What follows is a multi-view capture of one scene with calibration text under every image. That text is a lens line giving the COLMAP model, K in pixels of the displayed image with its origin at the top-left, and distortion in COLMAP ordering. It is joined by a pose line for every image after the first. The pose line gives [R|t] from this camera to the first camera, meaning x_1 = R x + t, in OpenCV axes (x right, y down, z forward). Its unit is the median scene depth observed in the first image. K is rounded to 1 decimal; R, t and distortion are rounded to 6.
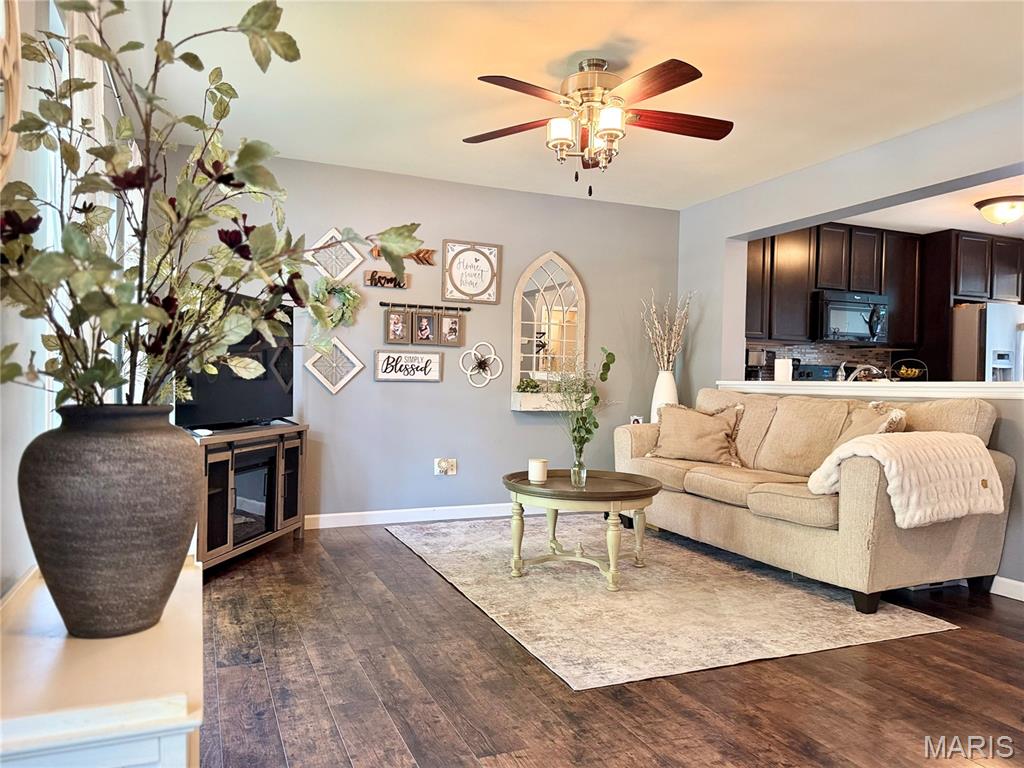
lens RADIAL K [[728.0, 0, 504.9], [0, 728.0, 379.4], [0, 0, 1]] dist [0.000689, -0.002389]
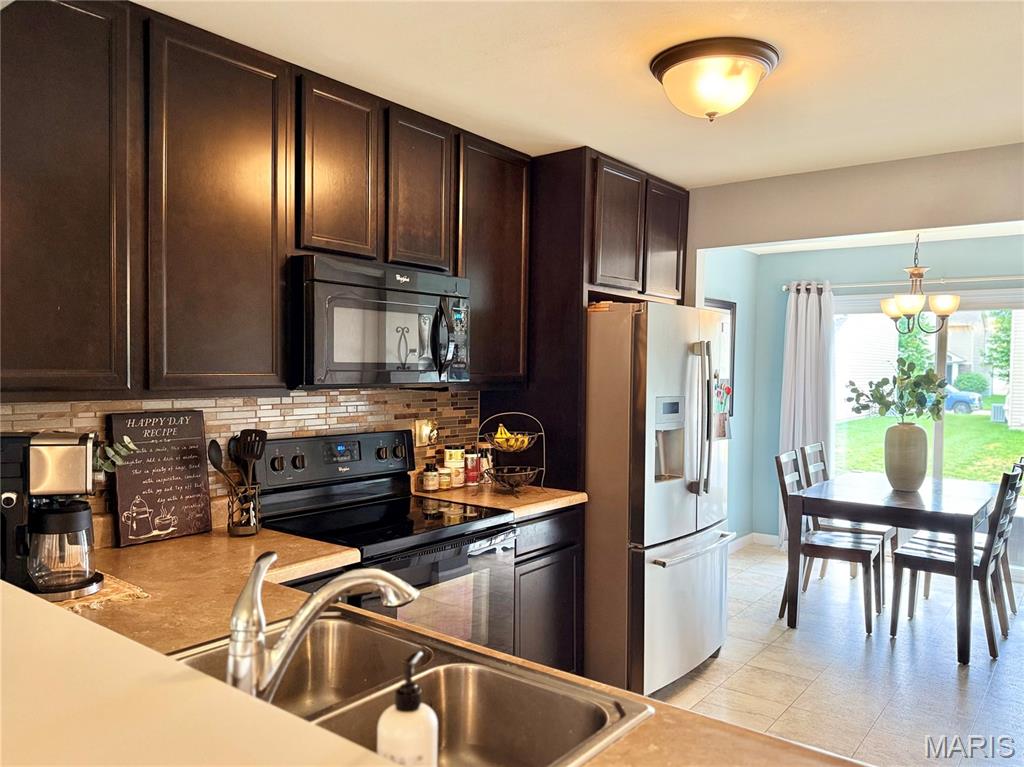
lens RADIAL K [[764.9, 0, 508.0], [0, 764.9, 388.5], [0, 0, 1]] dist [0.011428, -0.007094]
pose [[0.872434, -0.022389, 0.488218, 0.310876], [0.006009, 0.999366, 0.035092, -0.062403], [-0.488694, -0.027682, 0.872016, 0.567631]]
